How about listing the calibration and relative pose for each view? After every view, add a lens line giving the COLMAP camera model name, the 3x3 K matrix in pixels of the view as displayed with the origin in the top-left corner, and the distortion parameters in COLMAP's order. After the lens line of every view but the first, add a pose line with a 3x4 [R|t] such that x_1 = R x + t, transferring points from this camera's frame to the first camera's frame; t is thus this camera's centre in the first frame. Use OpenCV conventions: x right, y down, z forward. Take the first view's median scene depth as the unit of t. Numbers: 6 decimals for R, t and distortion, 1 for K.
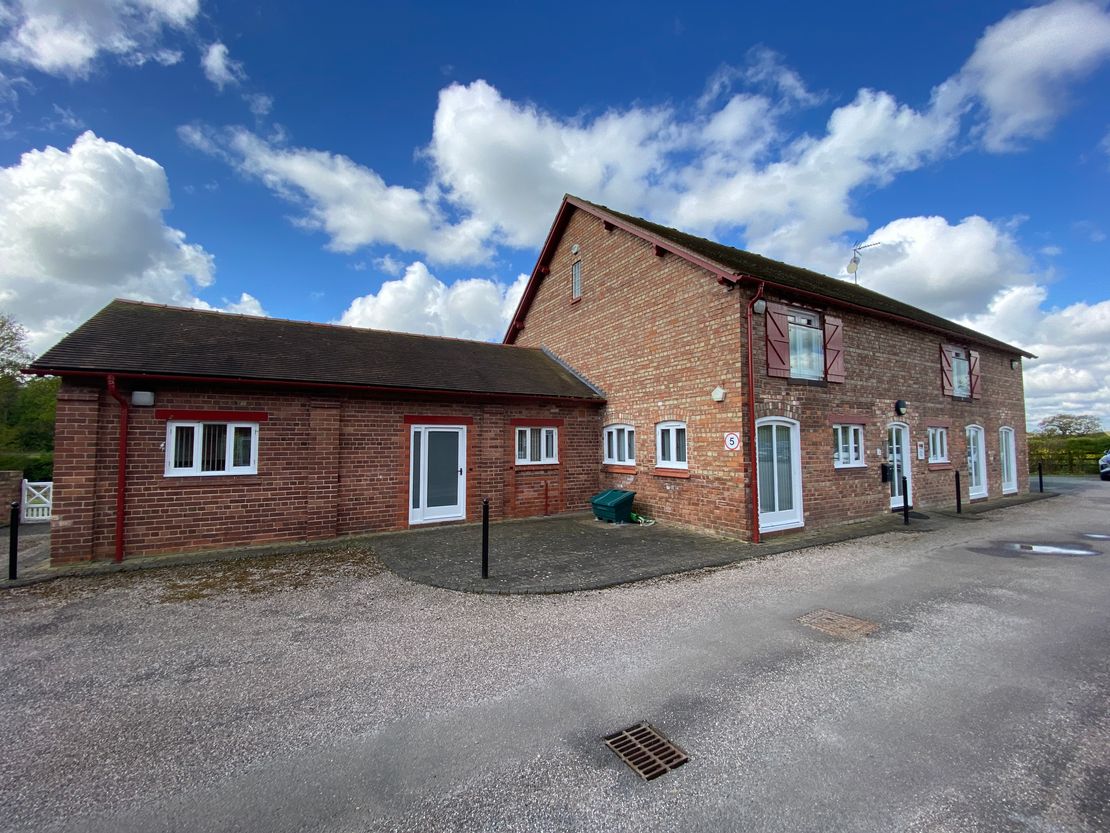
lens RADIAL K [[449.1, 0, 537.4], [0, 449.1, 414.8], [0, 0, 1]] dist [0.002059, -0.012383]
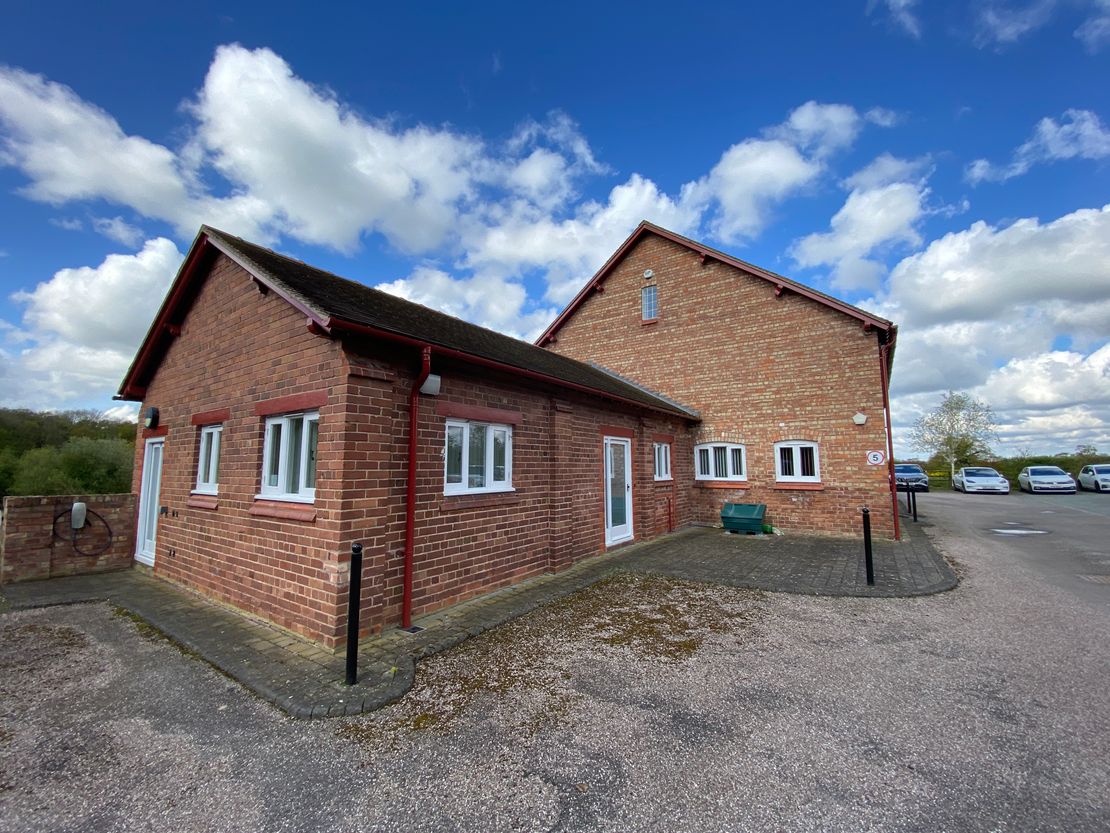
lens RADIAL K [[455.7, 0, 537.8], [0, 455.7, 415.0], [0, 0, 1]] dist [0.052191, -0.039435]
pose [[0.904893, 0.052373, 0.422405, -0.846349], [-0.032112, 0.997973, -0.054945, 0.037963], [-0.424426, 0.036155, 0.904740, 0.229977]]
